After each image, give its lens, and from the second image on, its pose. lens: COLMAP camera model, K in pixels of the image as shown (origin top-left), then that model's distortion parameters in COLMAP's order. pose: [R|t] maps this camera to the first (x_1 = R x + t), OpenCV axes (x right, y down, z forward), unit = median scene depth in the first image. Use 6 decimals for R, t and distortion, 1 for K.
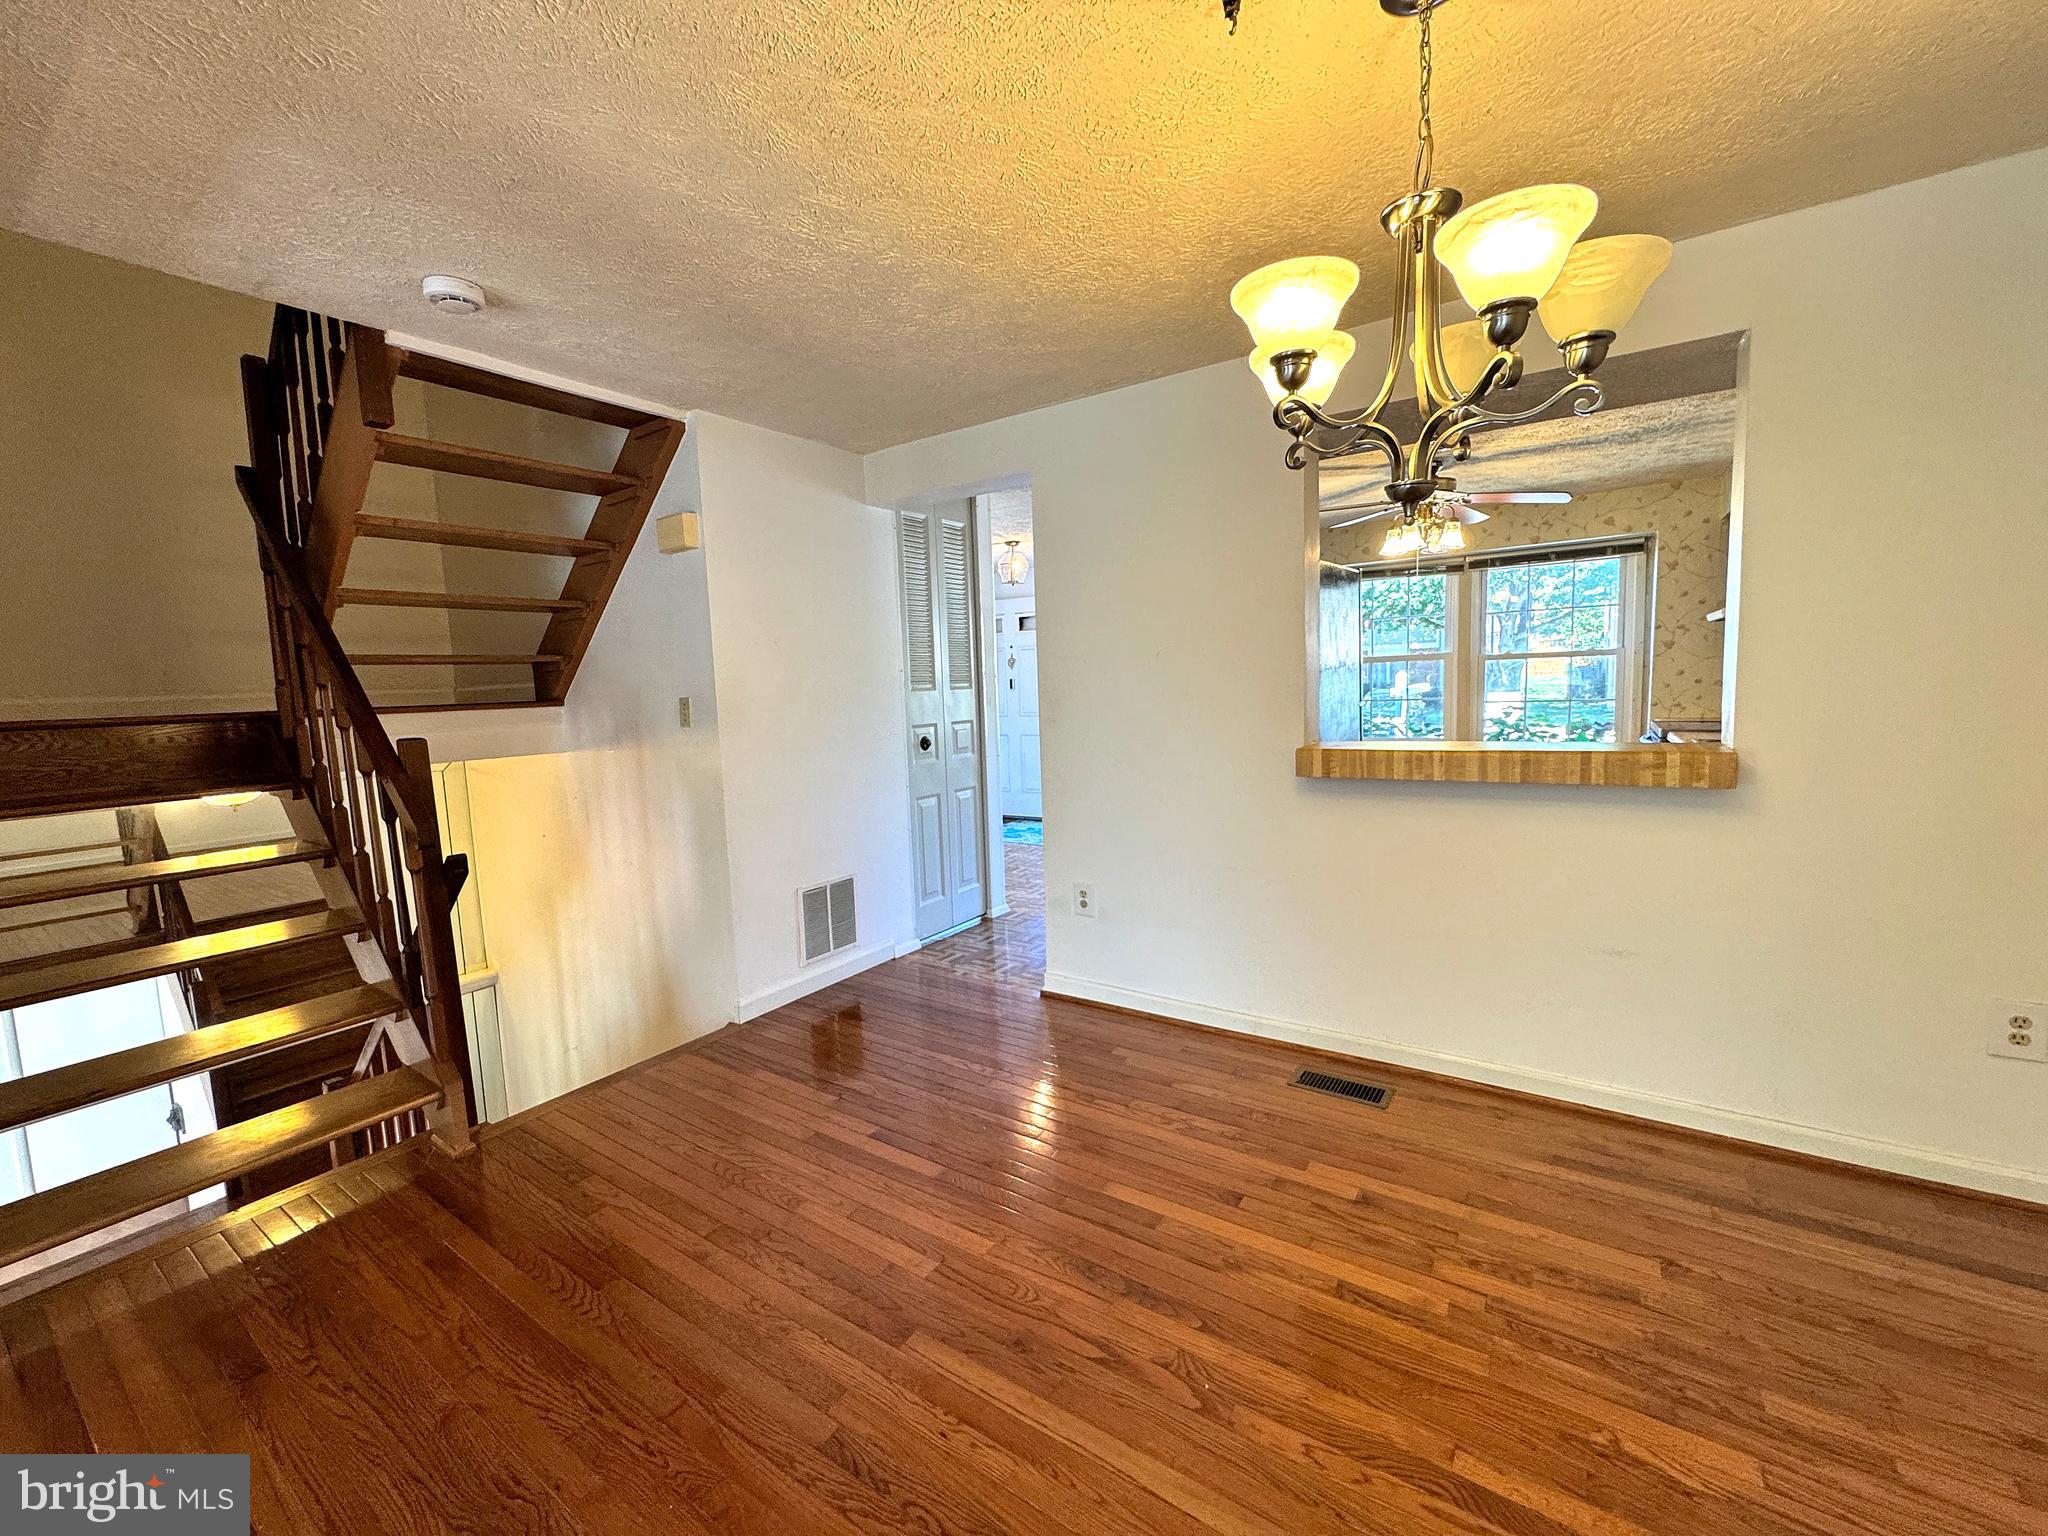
lens RADIAL K [[819.3, 0, 1025.8], [0, 819.3, 774.5], [0, 0, 1]] dist [-0.001514, 0.000005]
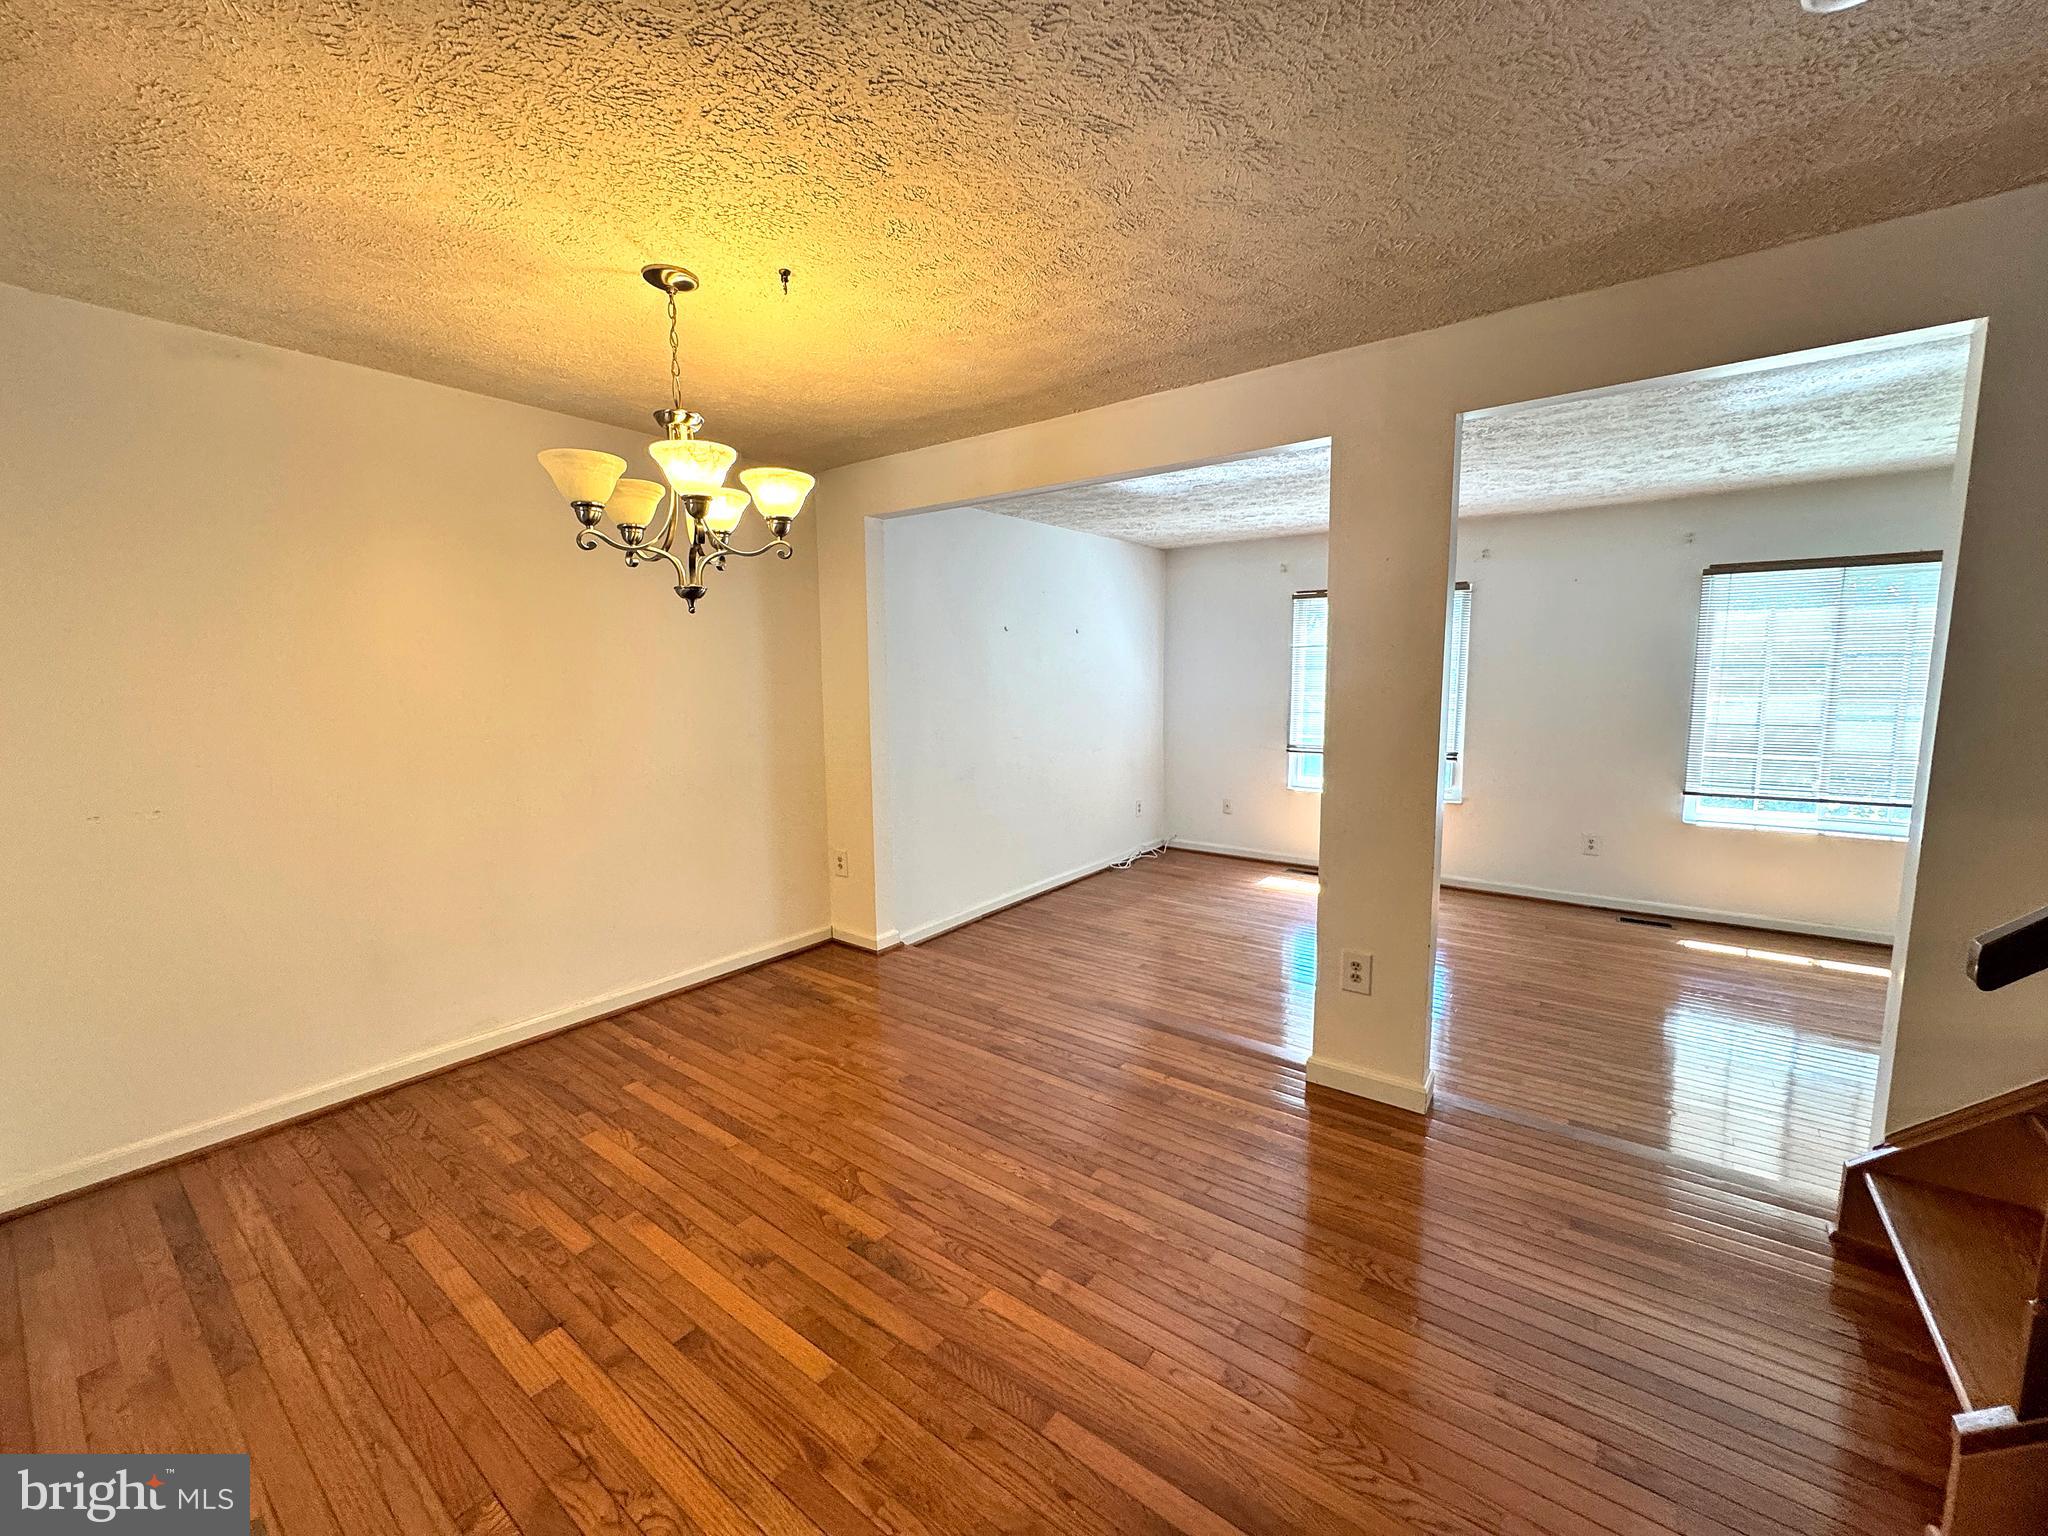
lens RADIAL K [[817.7, 0, 1020.9], [0, 817.7, 767.5], [0, 0, 1]] dist [-0.000814, 0.000367]
pose [[-0.997464, 0.040876, 0.058263, -0.130874], [0.053307, 0.971484, 0.231034, -0.189825], [-0.047158, 0.233554, -0.971200, 1.409164]]
